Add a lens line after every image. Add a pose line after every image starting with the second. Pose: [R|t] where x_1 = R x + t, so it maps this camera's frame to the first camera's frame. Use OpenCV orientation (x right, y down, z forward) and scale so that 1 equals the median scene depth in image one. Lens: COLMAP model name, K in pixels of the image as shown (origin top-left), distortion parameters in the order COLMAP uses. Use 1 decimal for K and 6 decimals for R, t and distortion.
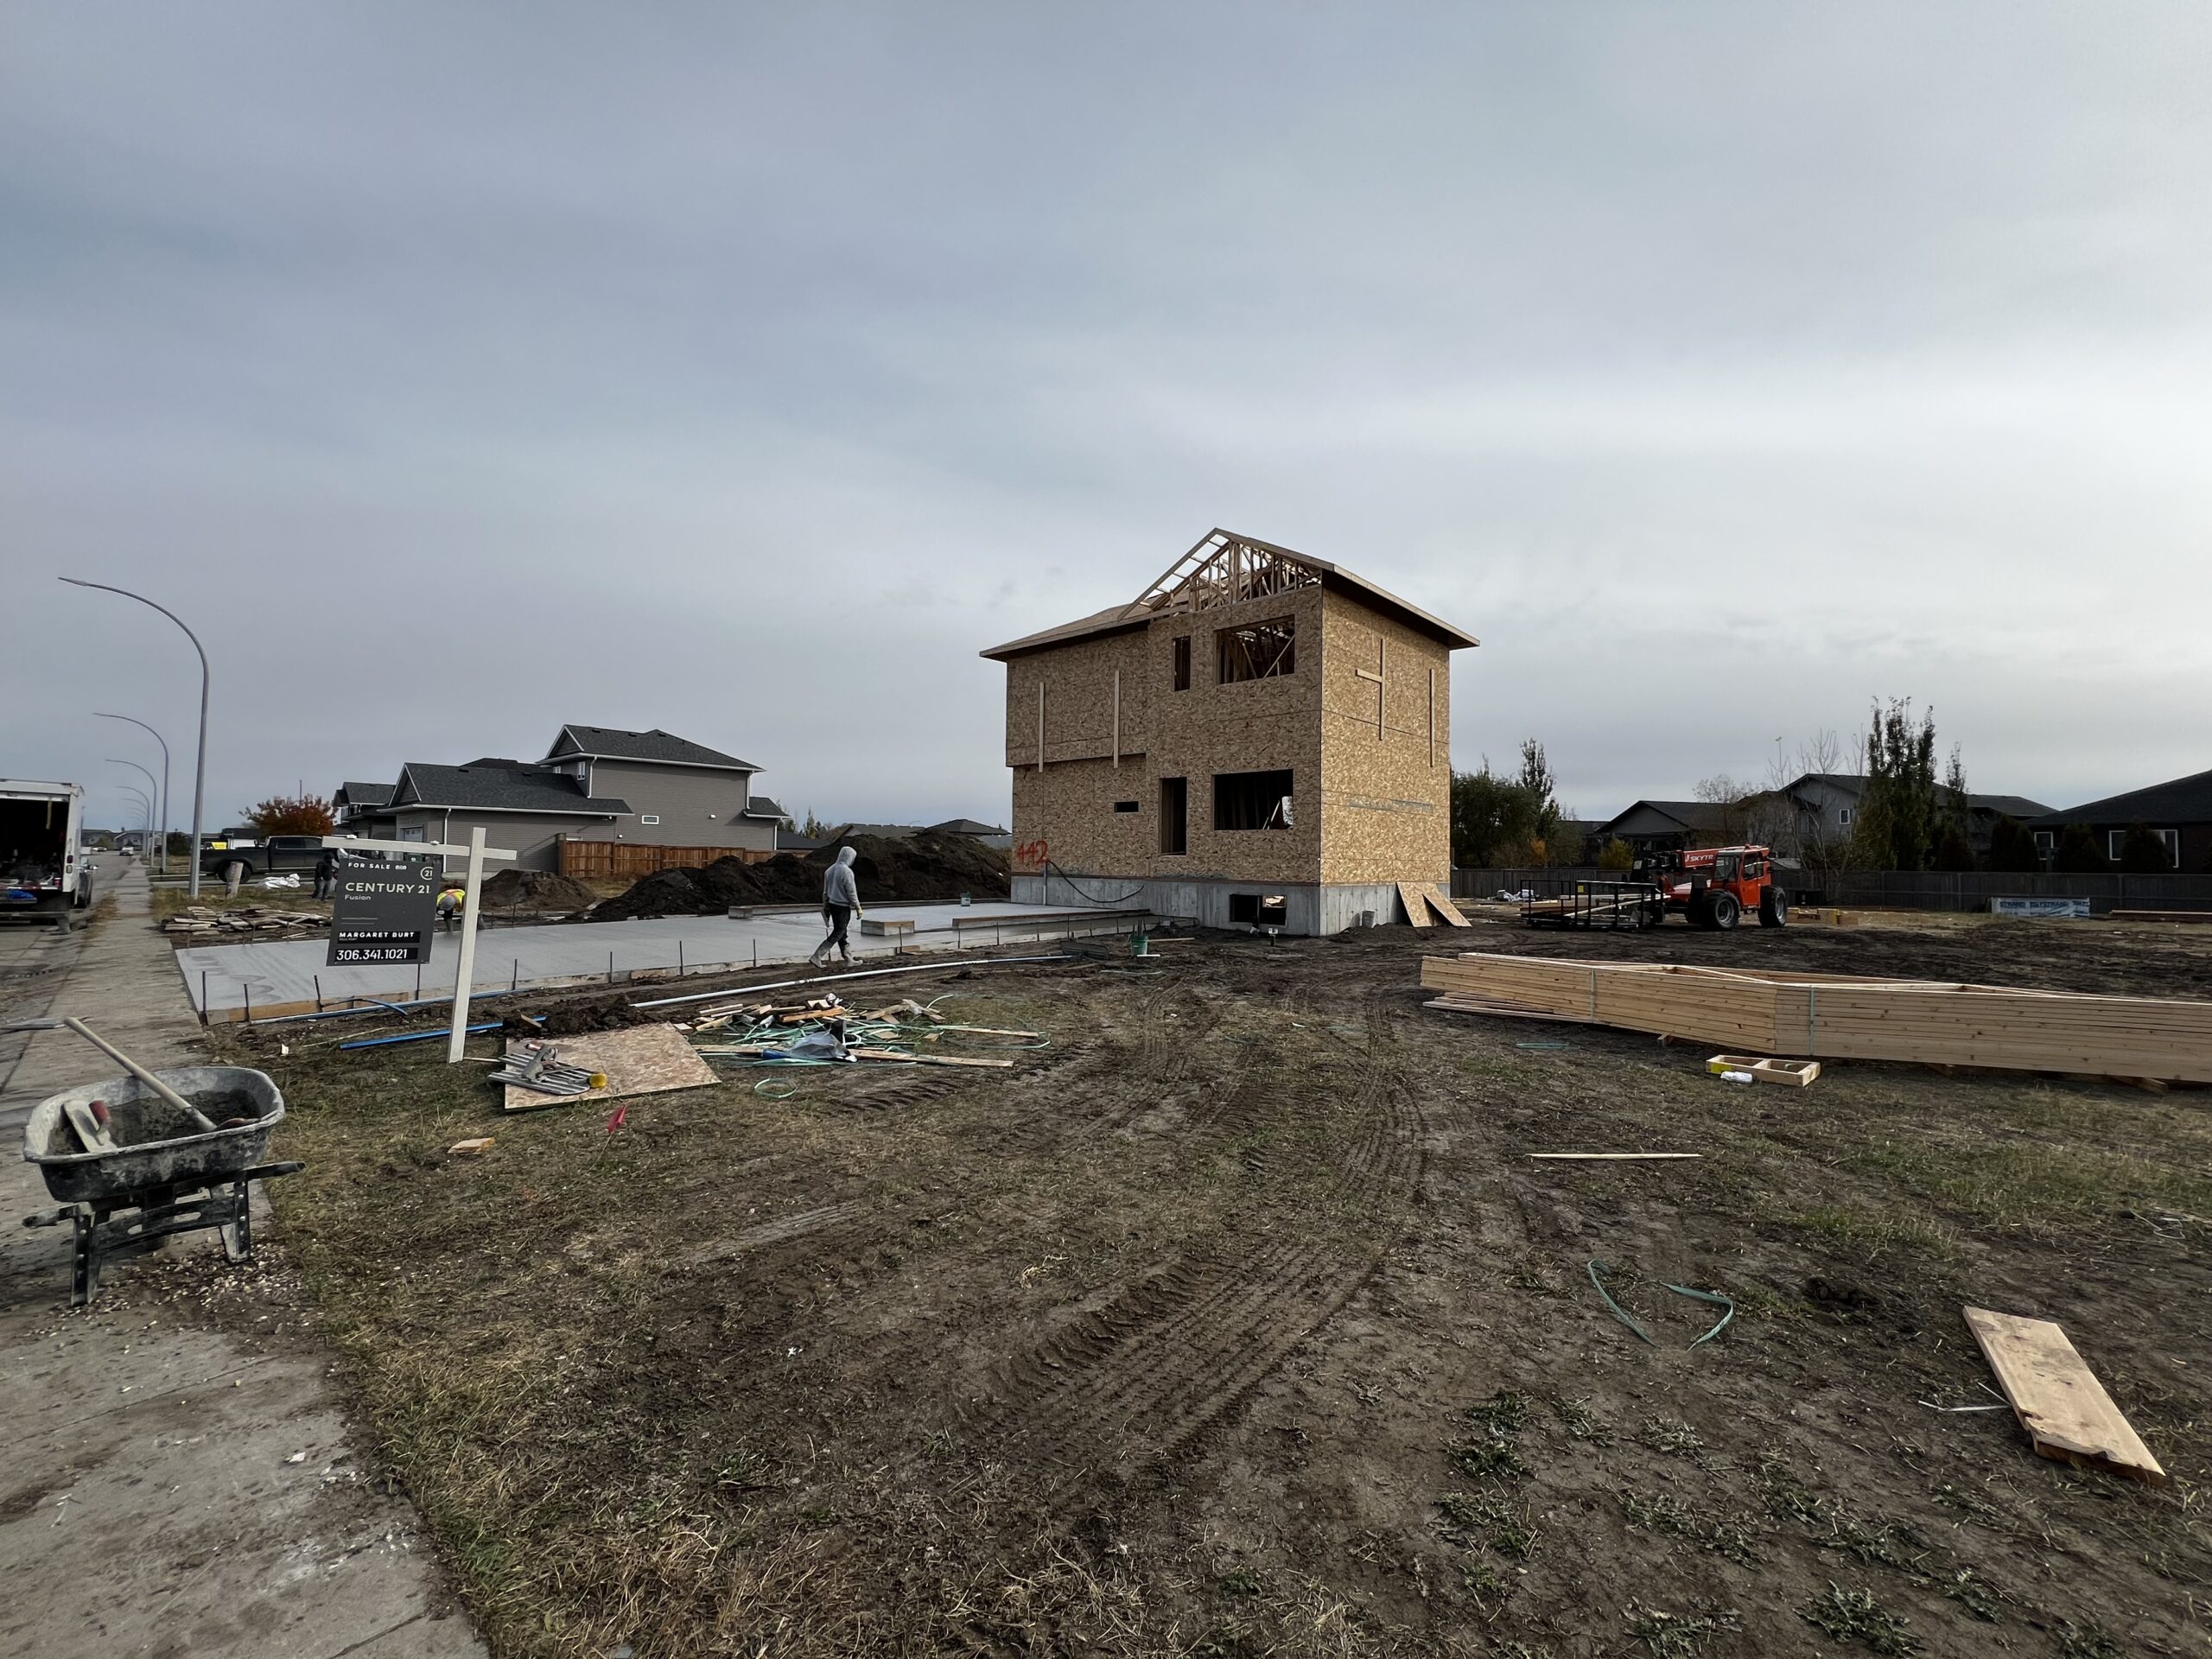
lens RADIAL K [[892.1, 0, 1113.3], [0, 892.1, 835.2], [0, 0, 1]] dist [-0.001635, -0.000464]
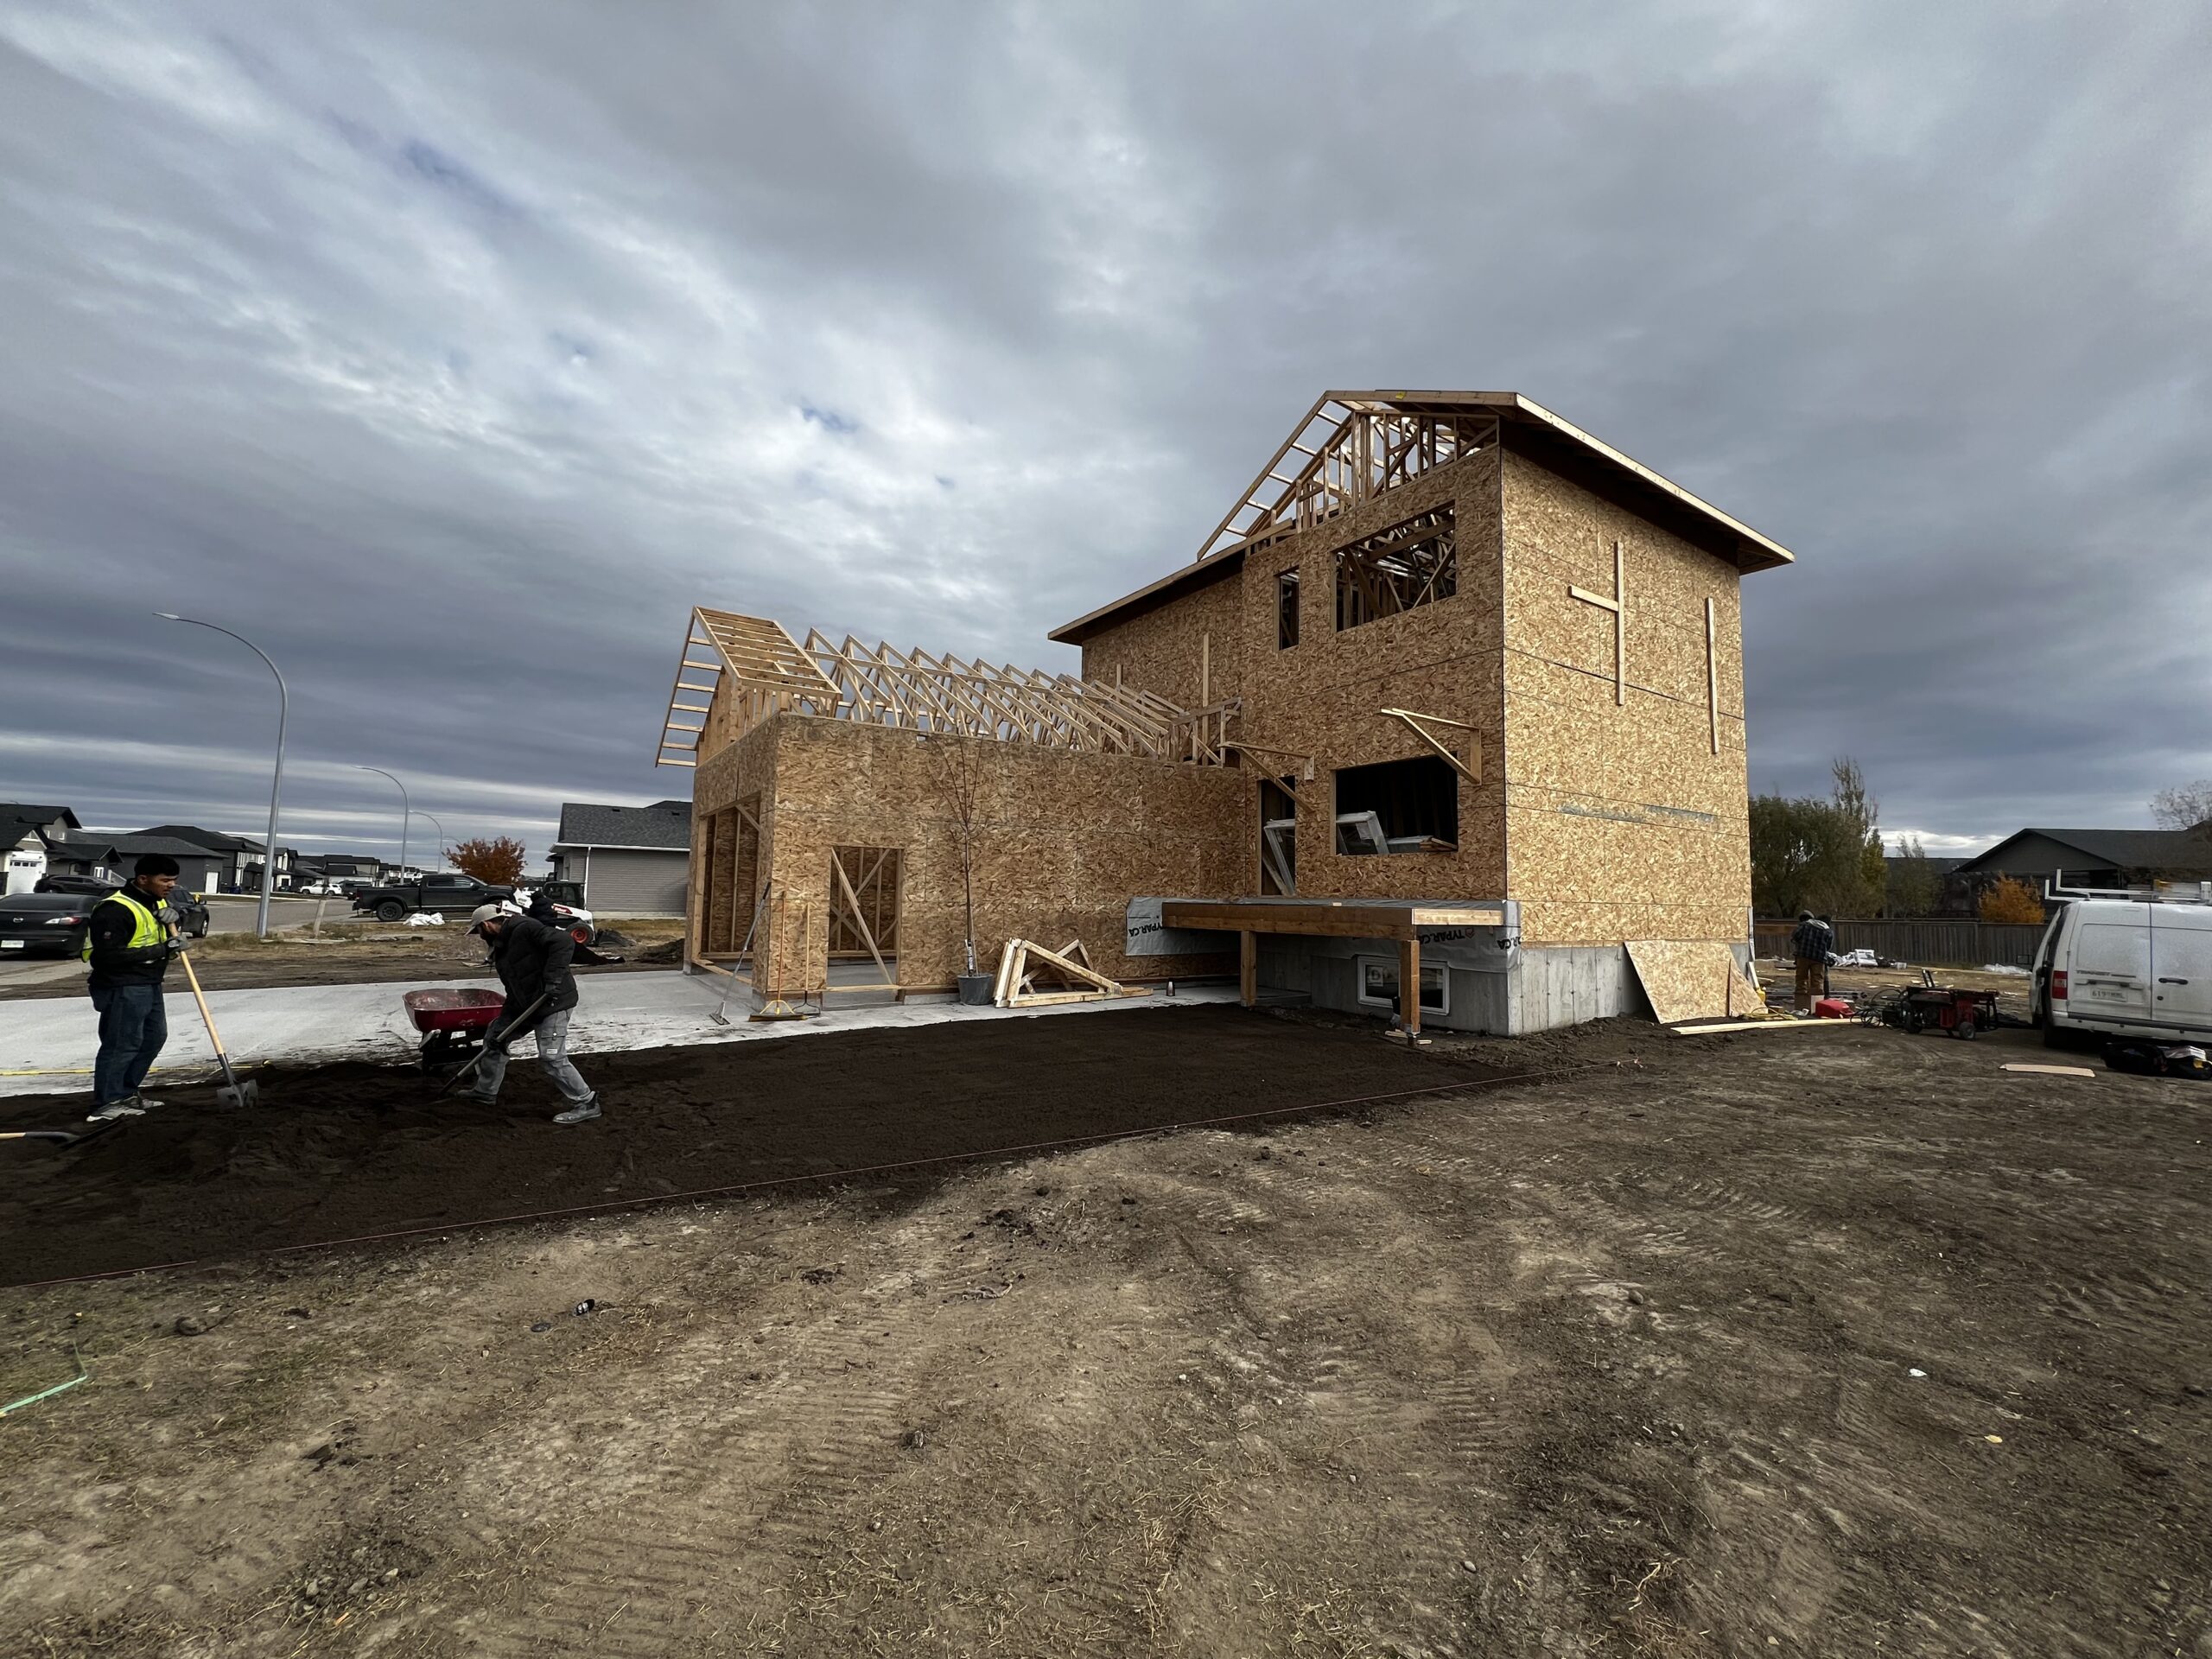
lens RADIAL K [[892.1, 0, 1108.5], [0, 892.1, 831.6], [0, 0, 1]] dist [-0.001635, -0.000464]
pose [[0.969173, -0.015440, -0.245896, 0.108744], [0.002751, 0.998650, -0.051866, 0.009364], [0.246365, 0.049591, 0.967908, 0.325123]]
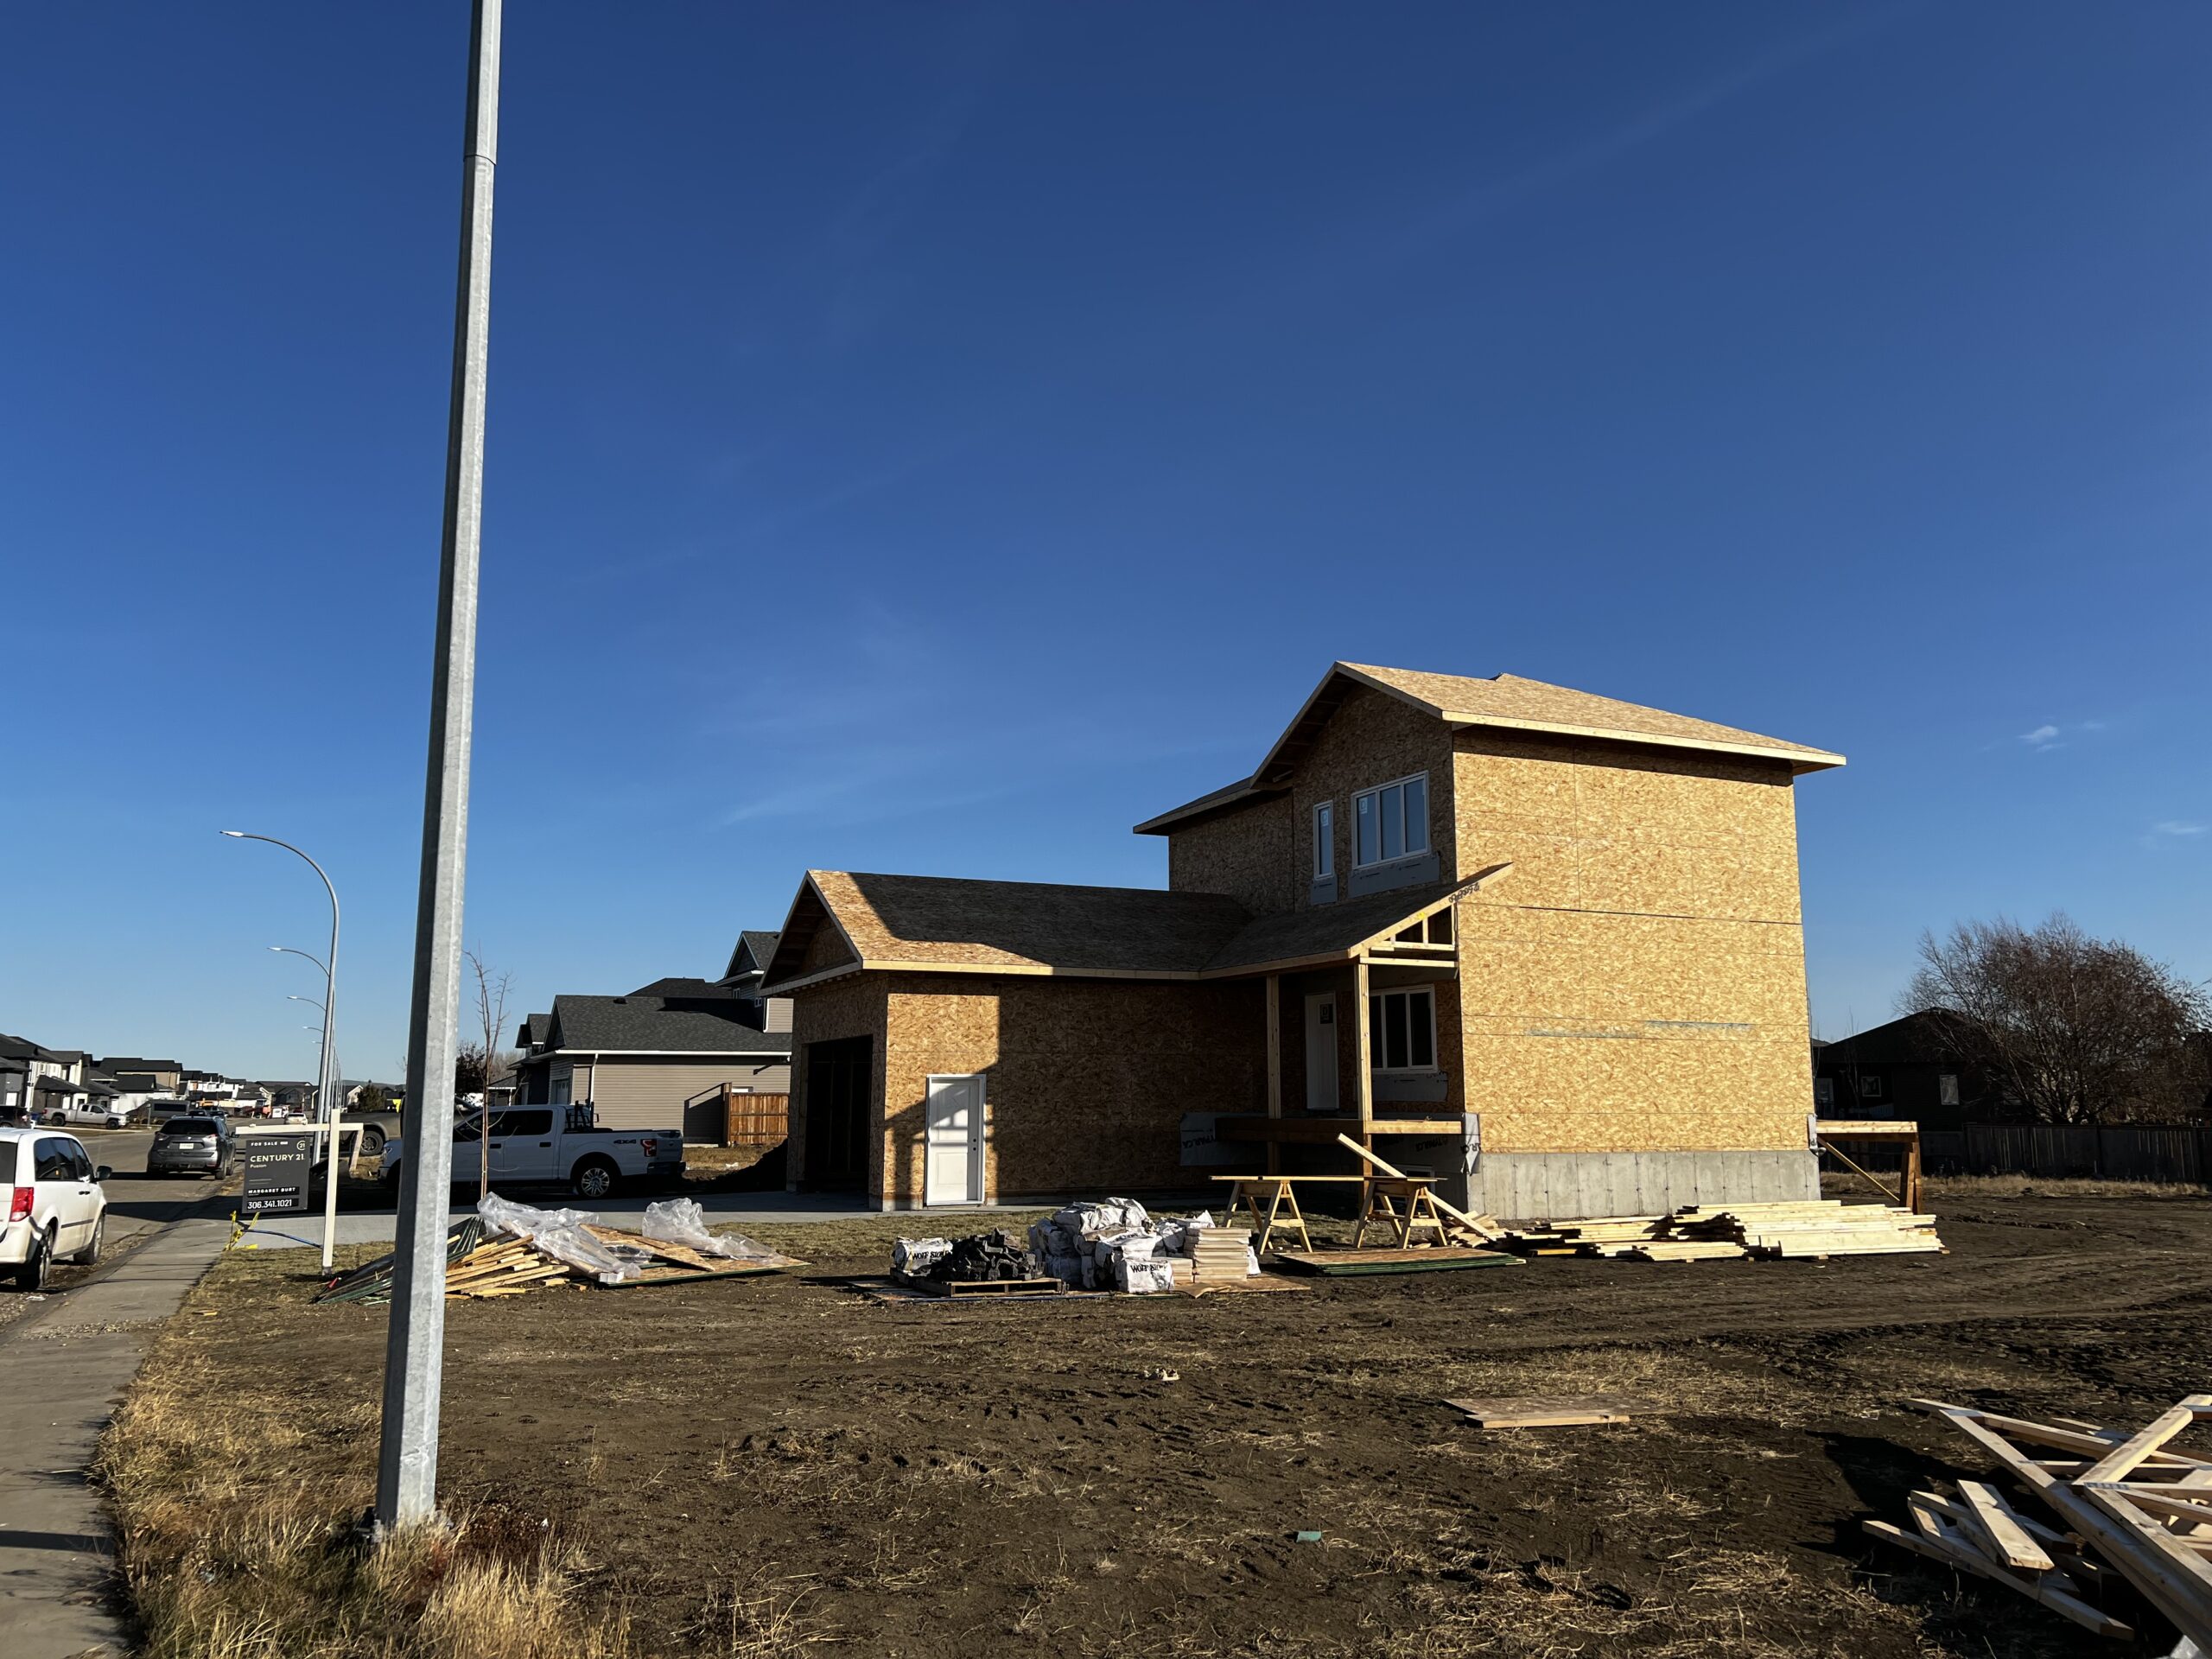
lens RADIAL K [[1669.5, 0, 1128.1], [0, 1669.5, 816.4], [0, 0, 1]] dist [0.062885, -0.063291]
pose [[0.920512, -0.078913, -0.382661, 0.450161], [0.023683, 0.988860, -0.146953, -0.015295], [0.389995, 0.126210, 0.912127, -0.305882]]
